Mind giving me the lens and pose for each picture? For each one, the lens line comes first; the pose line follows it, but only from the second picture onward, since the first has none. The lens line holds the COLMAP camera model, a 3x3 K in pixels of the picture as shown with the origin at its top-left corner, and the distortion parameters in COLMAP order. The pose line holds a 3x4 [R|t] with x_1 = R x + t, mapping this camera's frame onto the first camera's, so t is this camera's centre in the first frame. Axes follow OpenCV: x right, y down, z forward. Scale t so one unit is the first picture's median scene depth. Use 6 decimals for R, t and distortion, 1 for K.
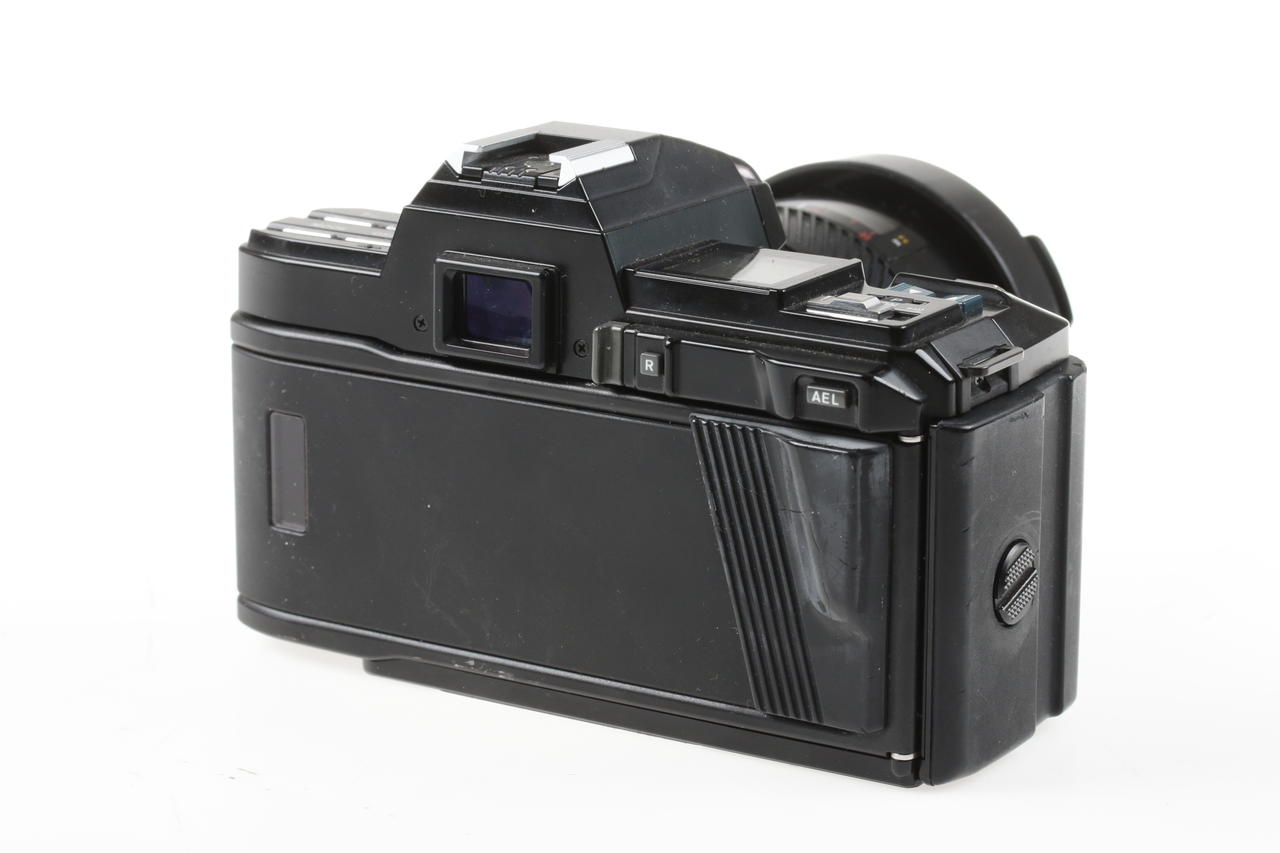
lens RADIAL K [[3890.9, 0, 640.0], [0, 3890.9, 426.5], [0, 0, 1]] dist [0.004981, -0.037092]
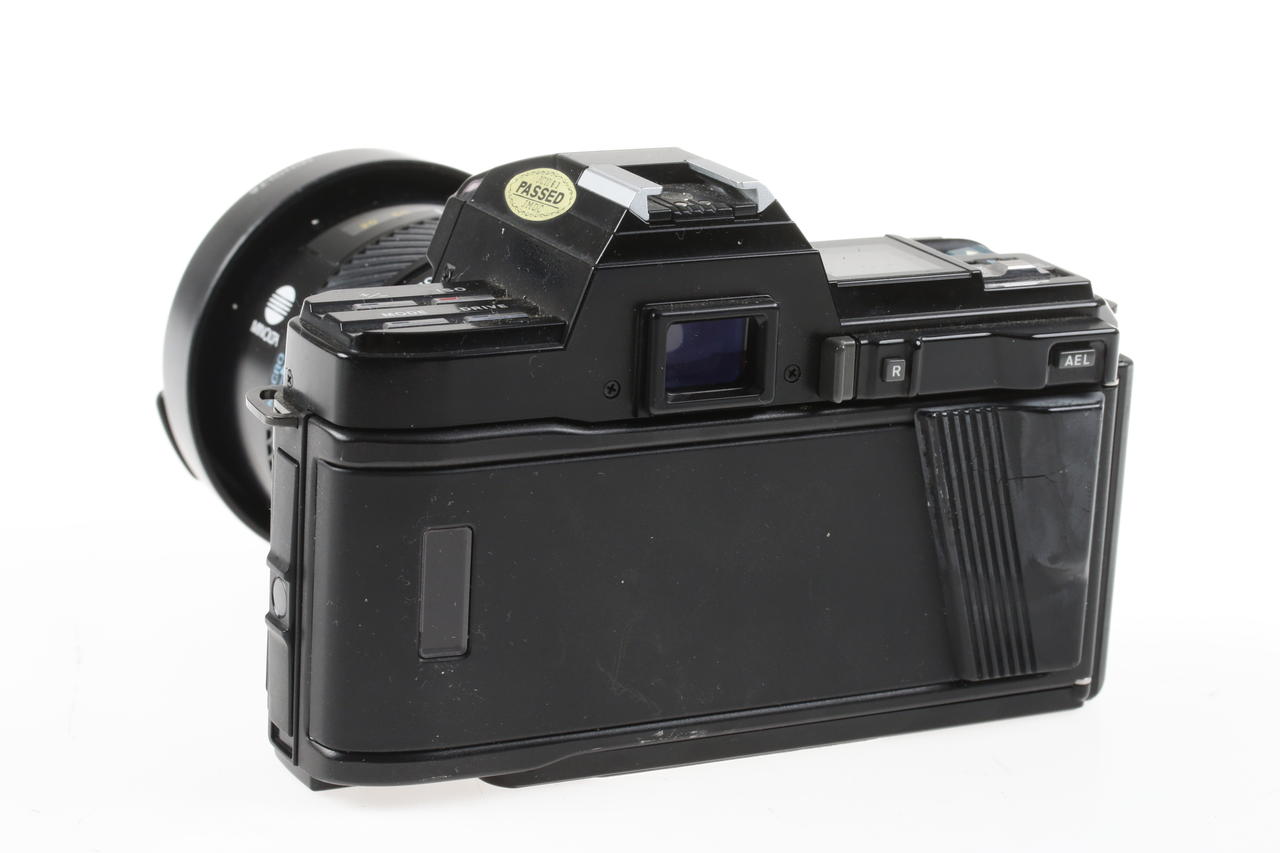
lens RADIAL K [[3890.9, 0, 640.0], [0, 3890.9, 426.5], [0, 0, 1]] dist [0.004981, -0.037092]
pose [[0.512541, -0.217394, 0.830687, -0.859094], [0.174691, 0.973587, 0.147006, -0.159413], [-0.840705, 0.069767, 0.536980, 0.524926]]
